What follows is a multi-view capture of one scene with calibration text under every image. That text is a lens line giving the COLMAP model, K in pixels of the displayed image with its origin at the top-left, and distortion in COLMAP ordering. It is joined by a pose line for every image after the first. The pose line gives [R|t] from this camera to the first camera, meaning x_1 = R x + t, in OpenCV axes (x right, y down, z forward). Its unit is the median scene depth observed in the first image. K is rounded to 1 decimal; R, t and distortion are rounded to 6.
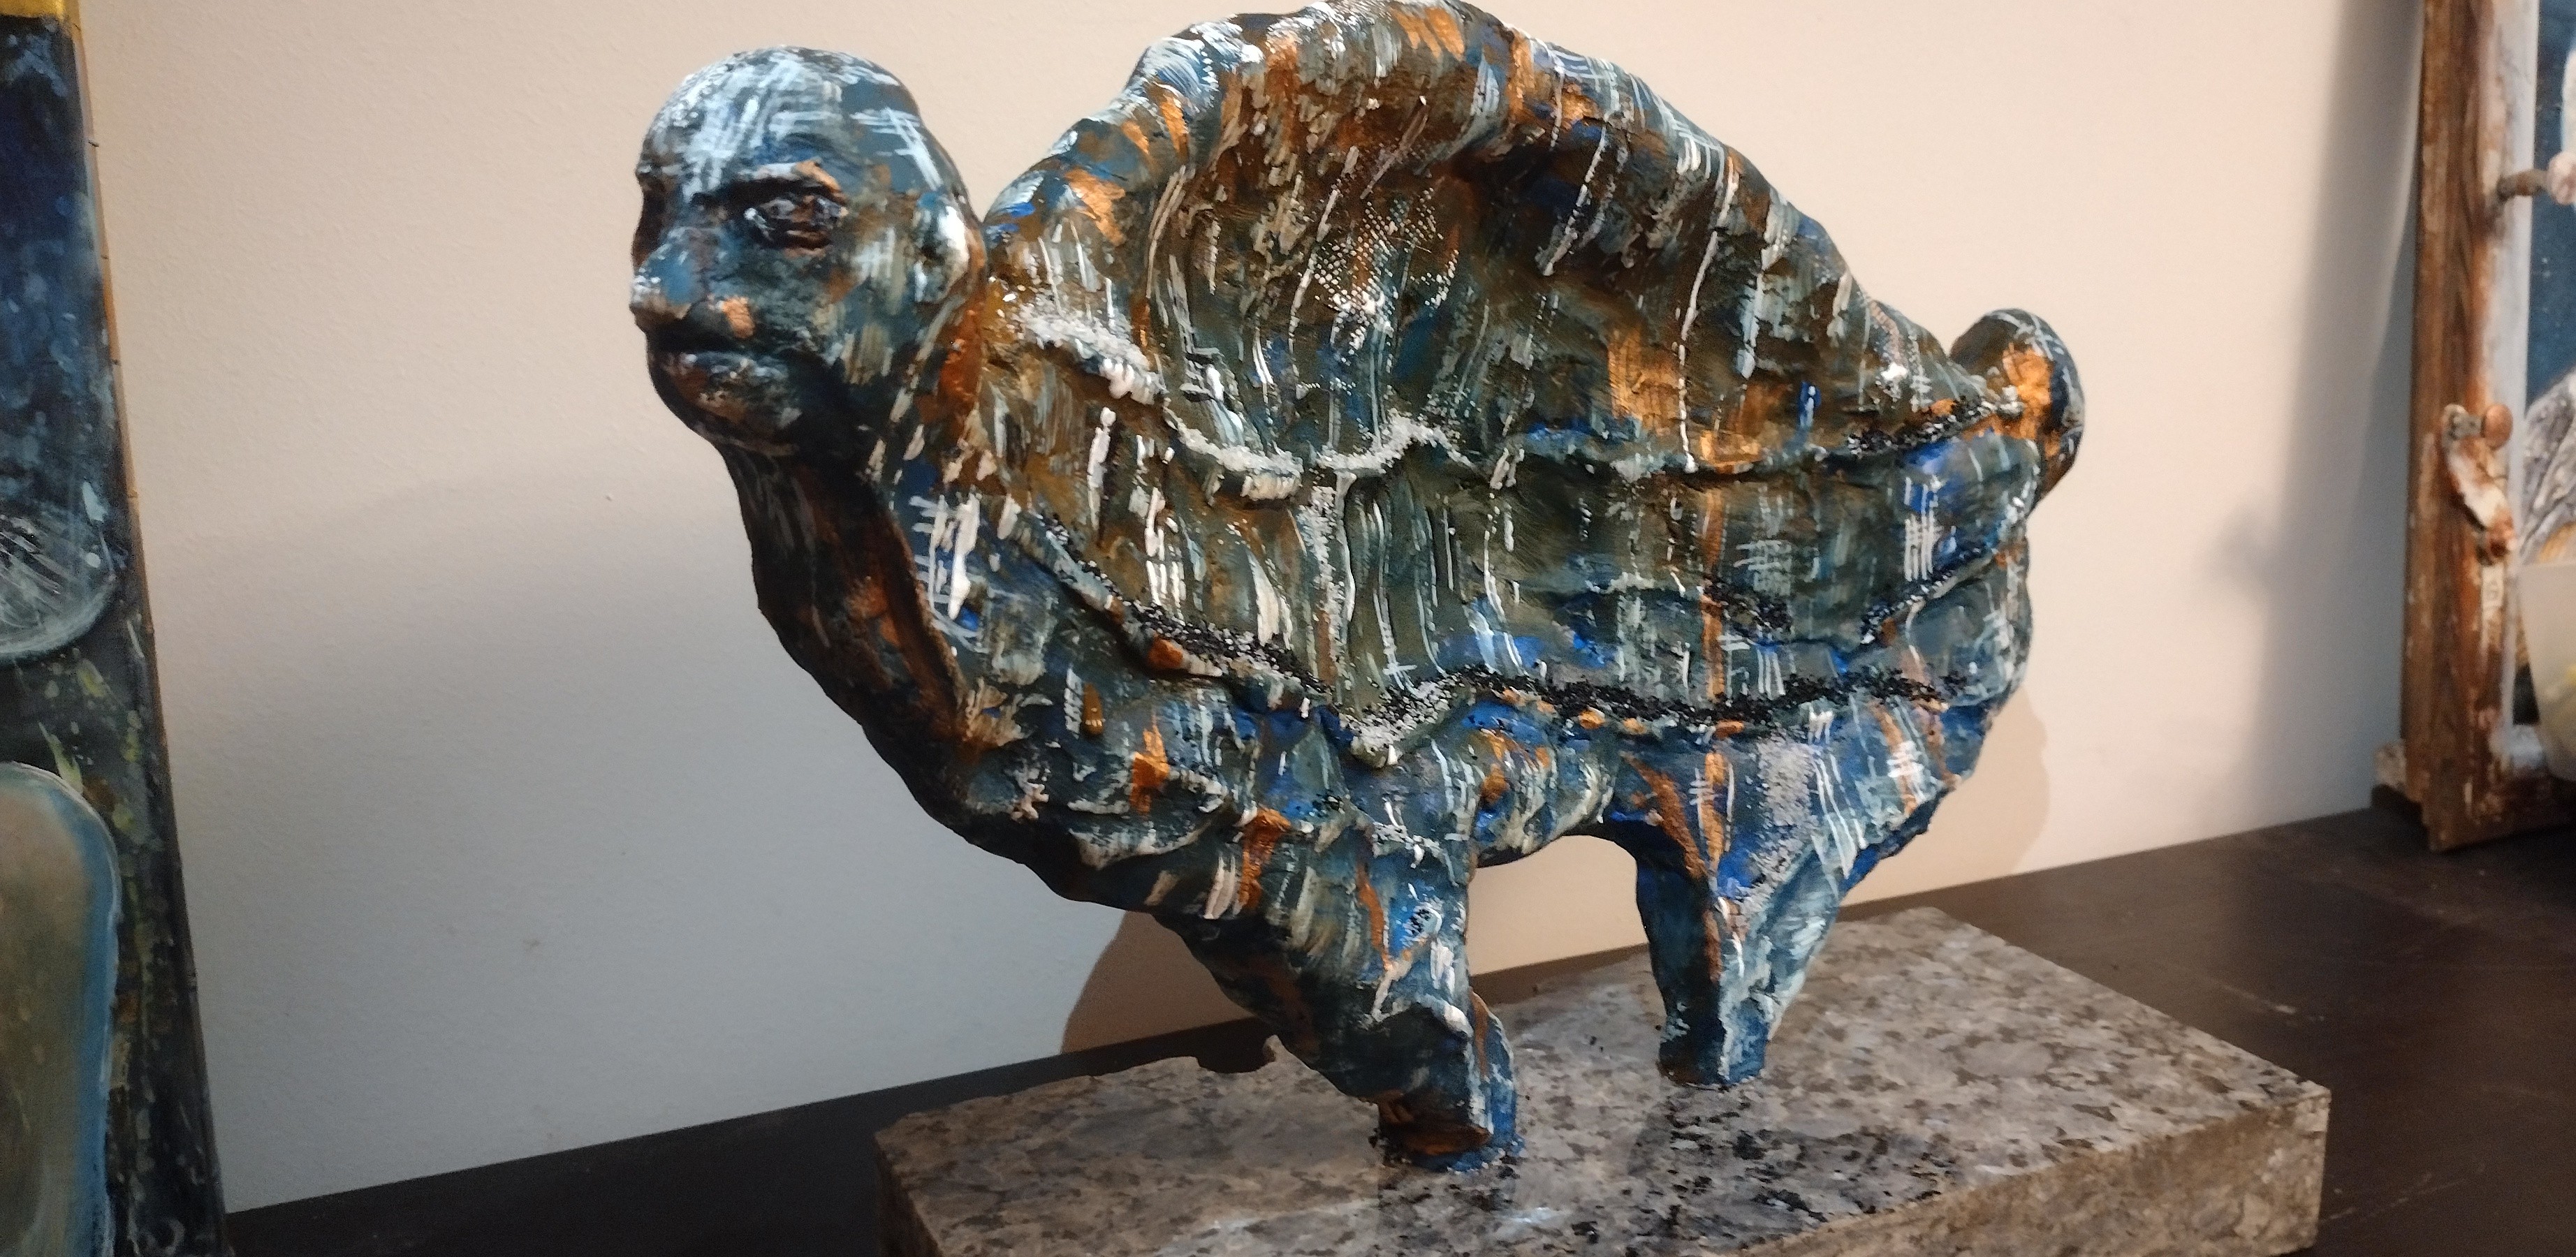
lens RADIAL K [[1800.2, 0, 1246.9], [0, 1800.2, 640.1], [0, 0, 1]] dist [0.038560, -0.004663]
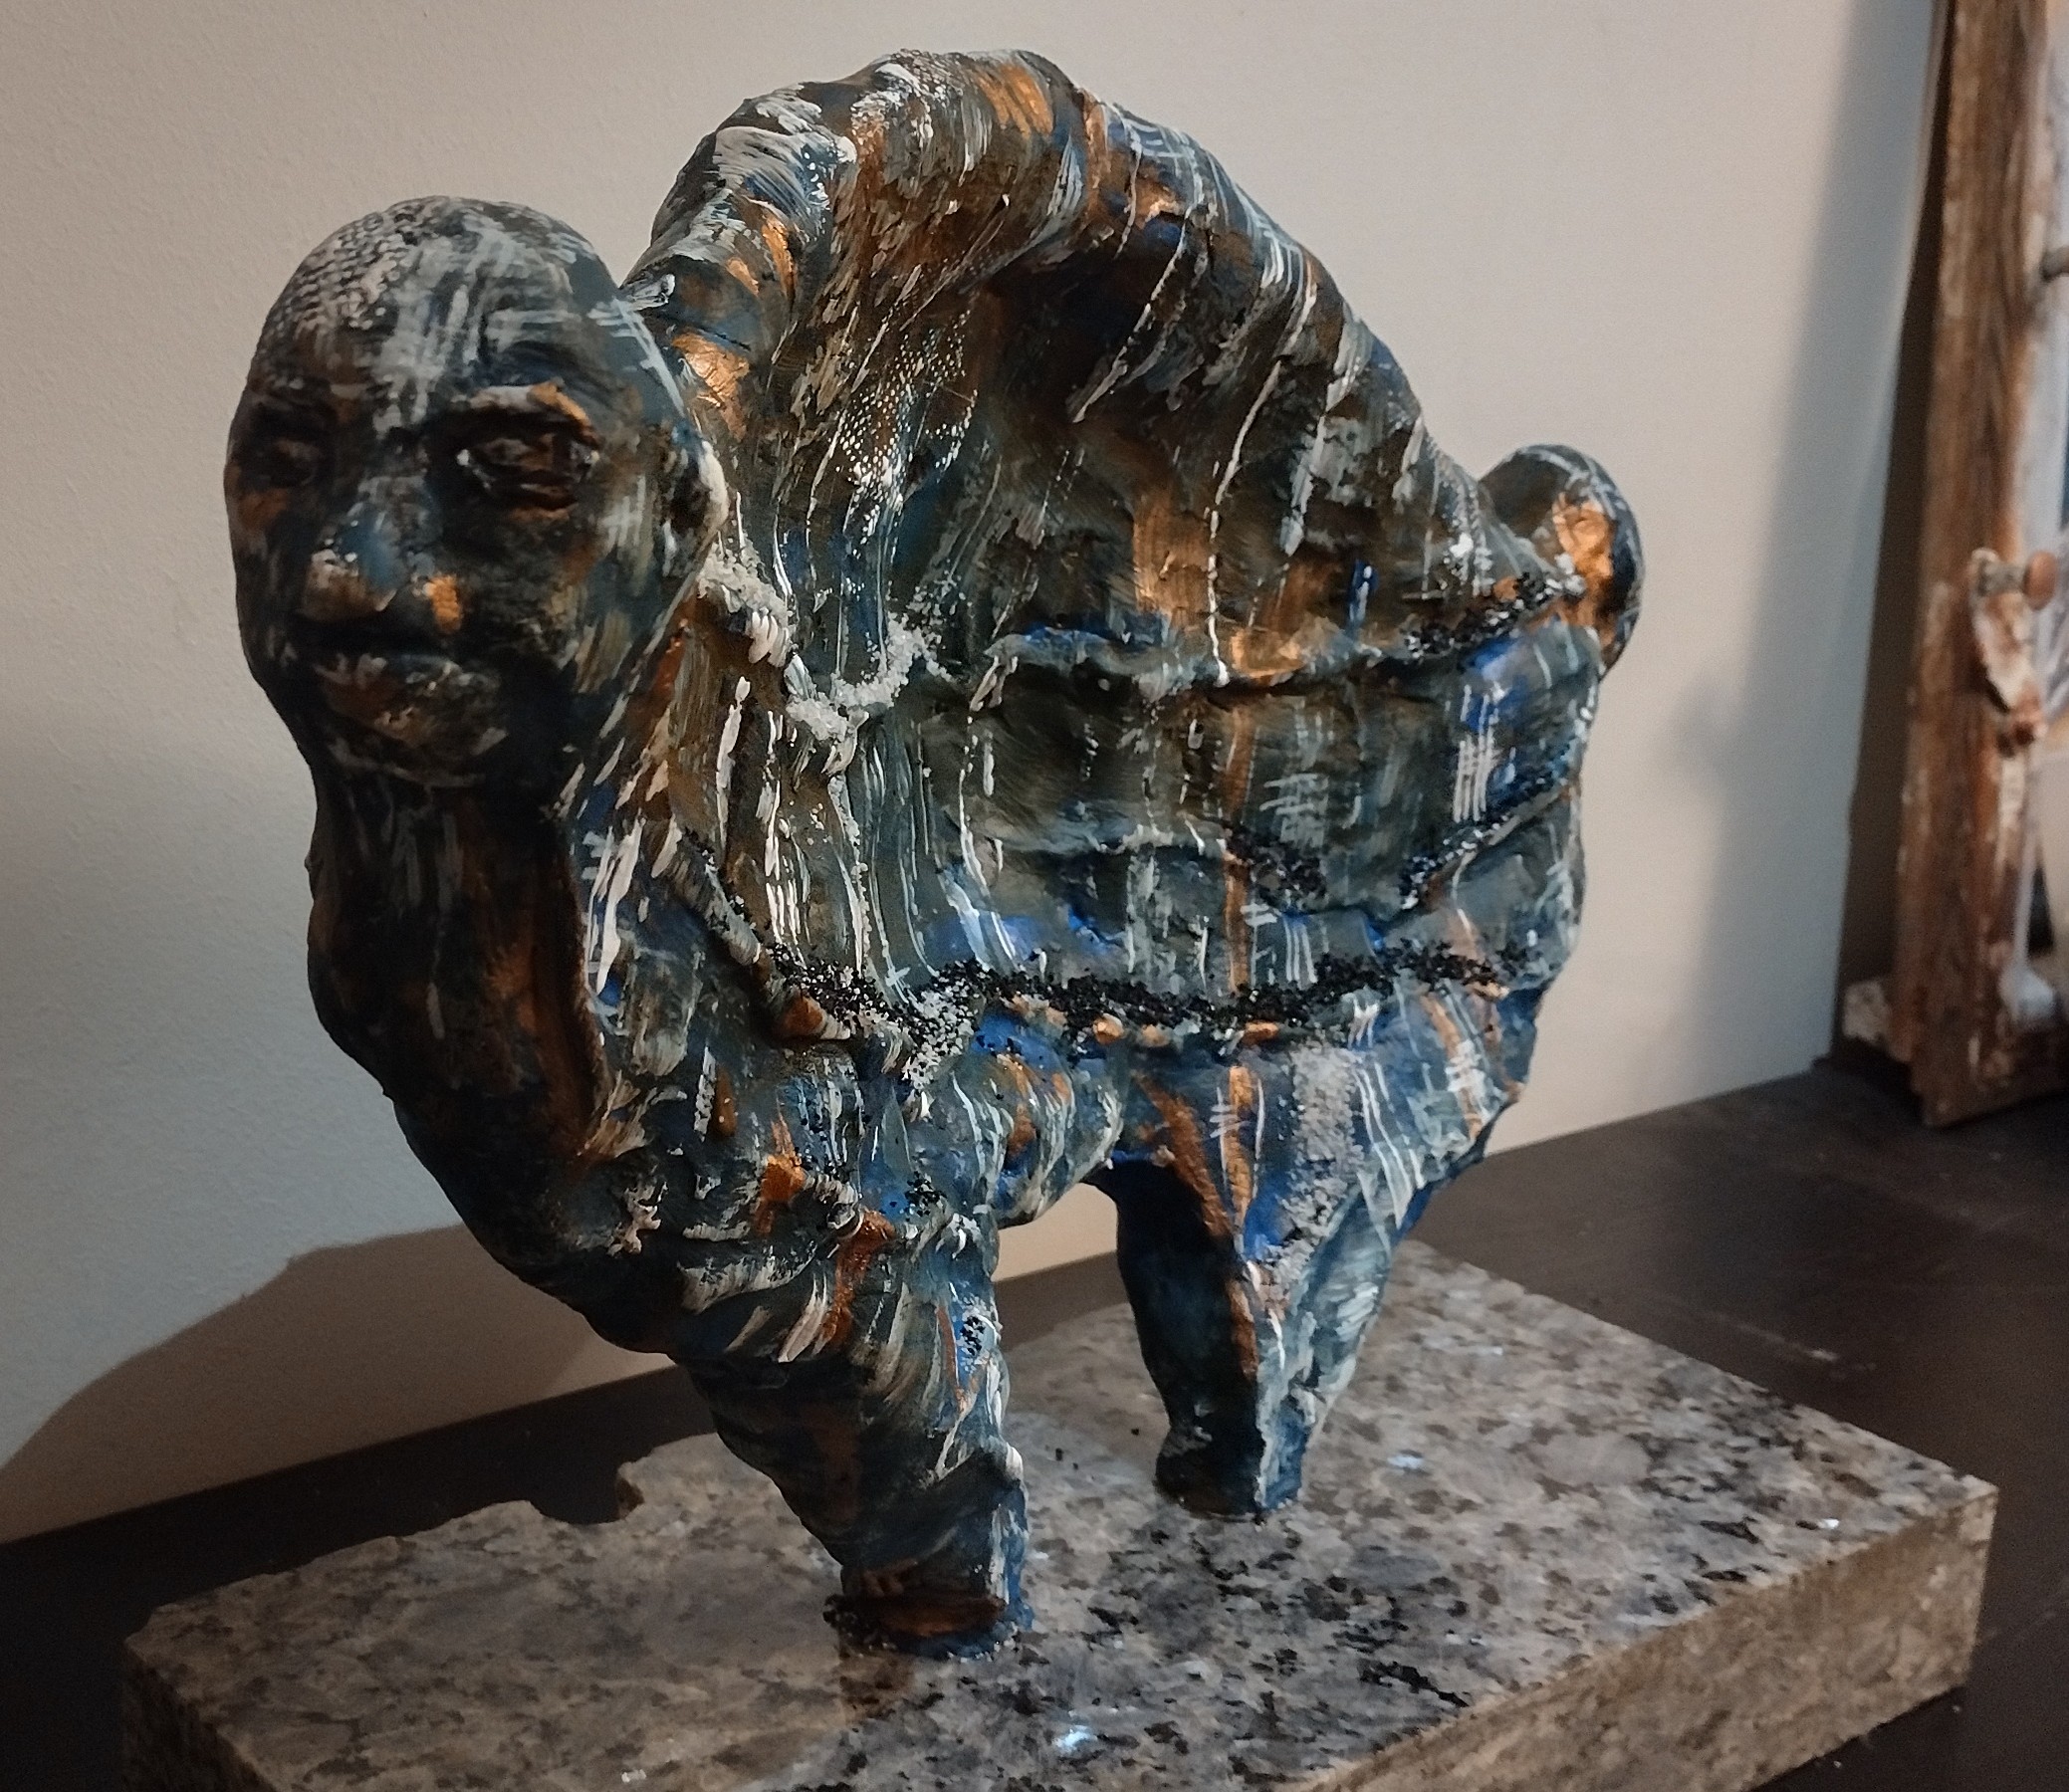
lens RADIAL K [[2622.1, 0, 447.9], [0, 2622.1, 890.8], [0, 0, 1]] dist [0.034120, 0.018017]
pose [[0.987774, -0.008840, 0.155641, -0.231204], [0.001658, 0.998930, 0.046216, -0.060235], [-0.155883, -0.045393, 0.986732, -0.005023]]
